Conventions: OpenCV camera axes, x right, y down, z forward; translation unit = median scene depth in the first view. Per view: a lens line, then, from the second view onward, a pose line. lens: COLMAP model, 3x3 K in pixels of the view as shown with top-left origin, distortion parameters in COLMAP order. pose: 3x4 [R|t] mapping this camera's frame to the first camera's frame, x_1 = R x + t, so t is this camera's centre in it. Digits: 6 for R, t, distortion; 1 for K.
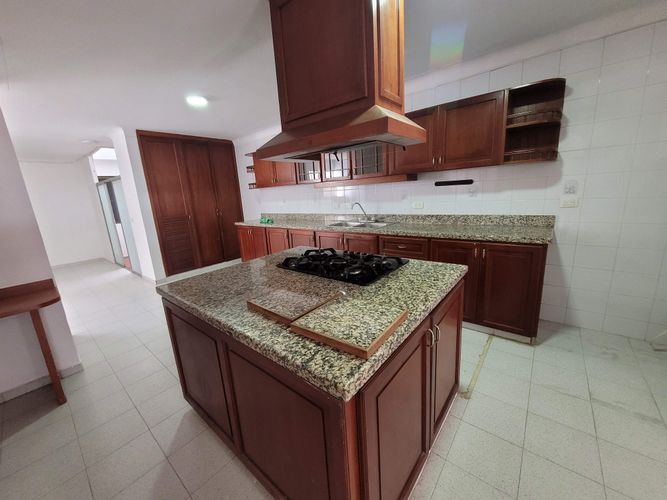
lens RADIAL K [[260.5, 0, 327.0], [0, 260.5, 249.1], [0, 0, 1]] dist [0.000950, -0.002340]
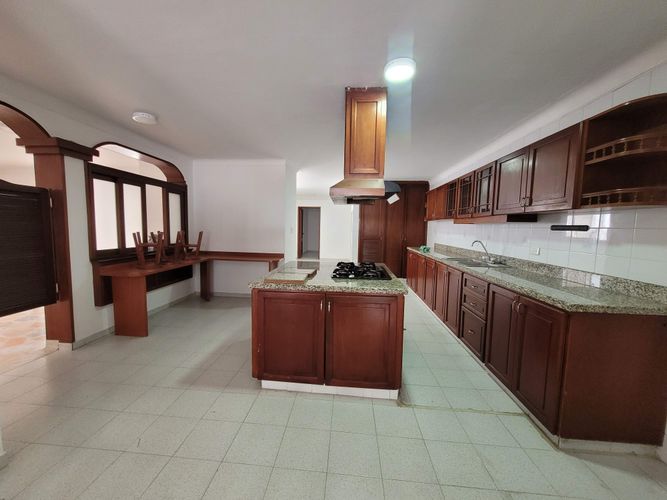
lens RADIAL K [[260.5, 0, 327.0], [0, 260.5, 249.1], [0, 0, 1]] dist [0.000950, -0.002340]
pose [[0.572310, 0.146135, -0.806911, 0.662333], [-0.234771, 0.972004, 0.009520, -0.022855], [0.785712, 0.183992, 0.590596, -0.038266]]
